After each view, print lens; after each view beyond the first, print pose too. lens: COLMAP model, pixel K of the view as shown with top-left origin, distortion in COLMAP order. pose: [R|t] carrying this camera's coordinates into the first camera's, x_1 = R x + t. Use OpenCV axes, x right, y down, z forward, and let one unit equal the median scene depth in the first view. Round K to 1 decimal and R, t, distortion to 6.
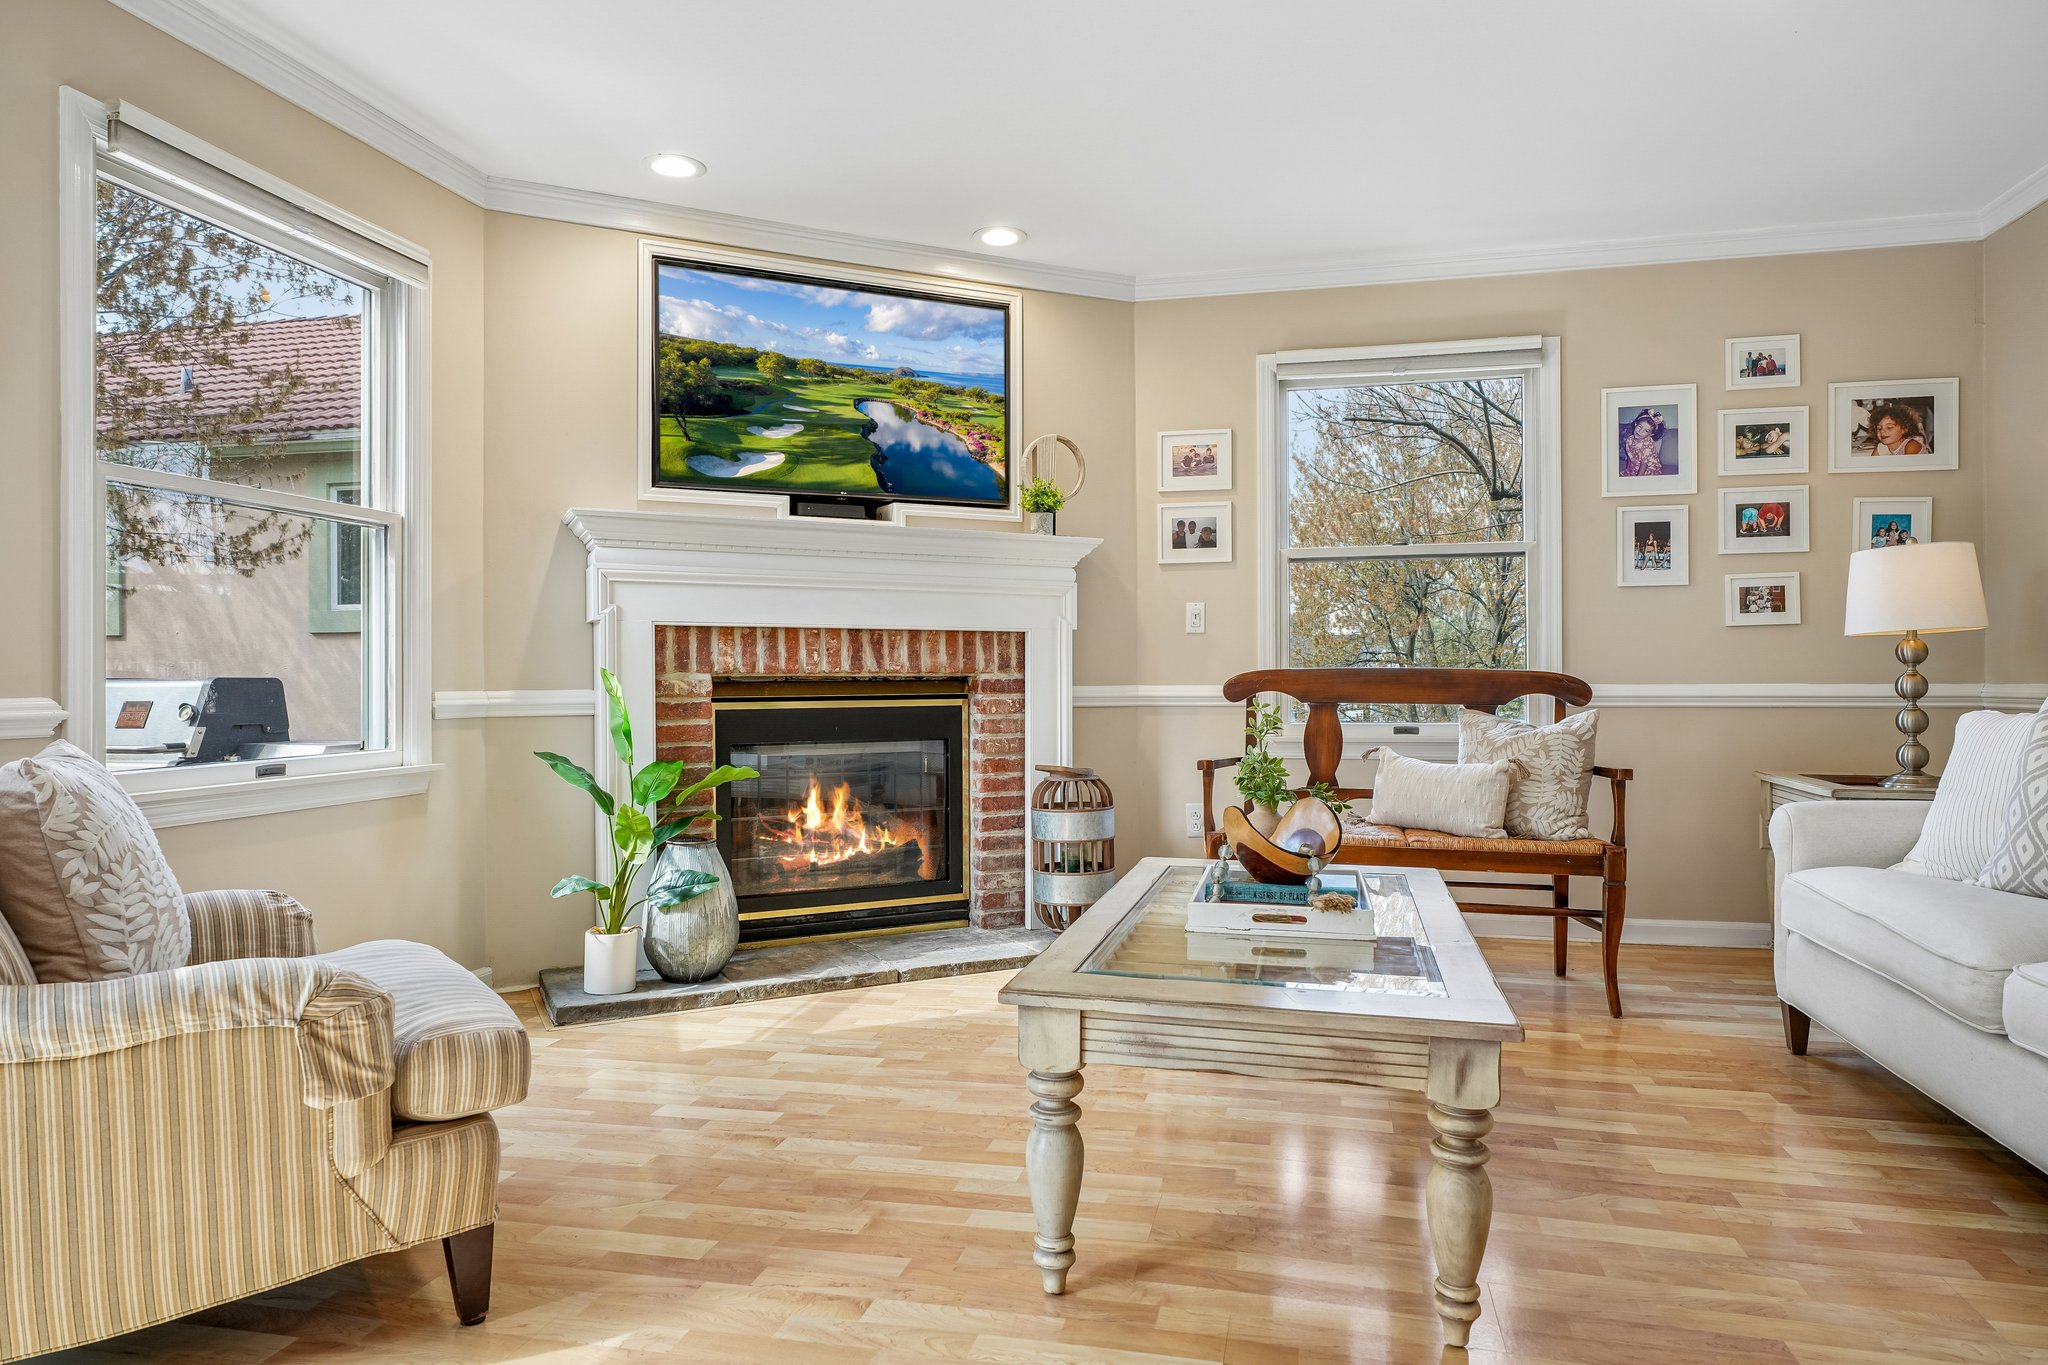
lens RADIAL K [[1248.9, 0, 1024.0], [0, 1248.9, 682.5], [0, 0, 1]] dist [-0.002257, 0.001063]
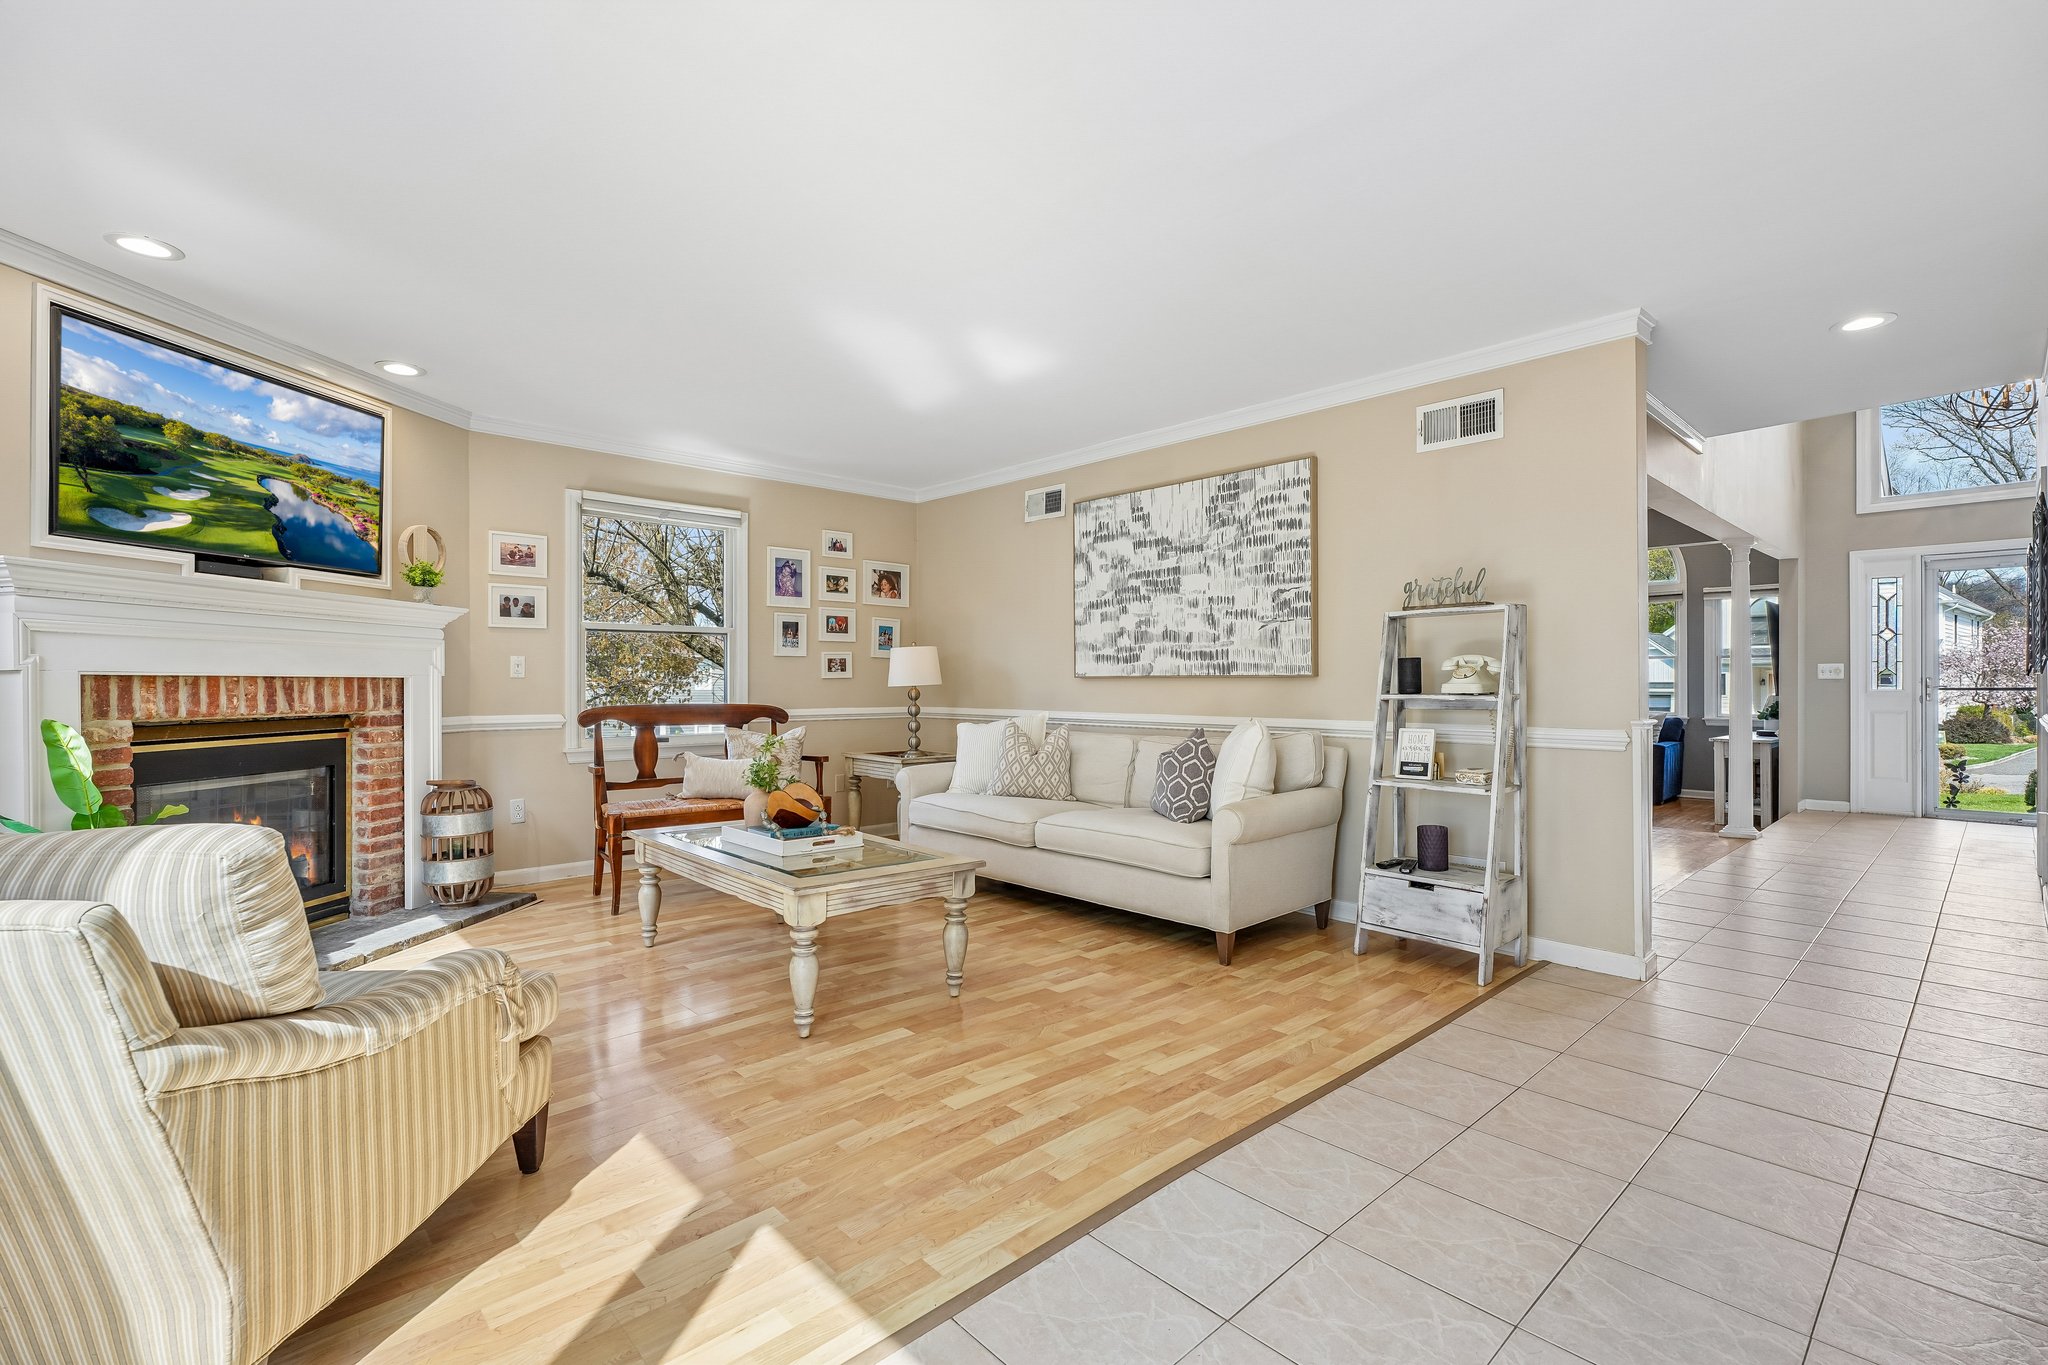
lens RADIAL K [[910.8, 0, 1024.0], [0, 910.8, 682.5], [0, 0, 1]] dist [-0.013091, 0.000295]
pose [[0.562098, 0.003450, 0.827064, -0.426911], [0.000917, 0.999988, -0.004795, -0.031851], [-0.827070, 0.003454, 0.562088, -0.048017]]
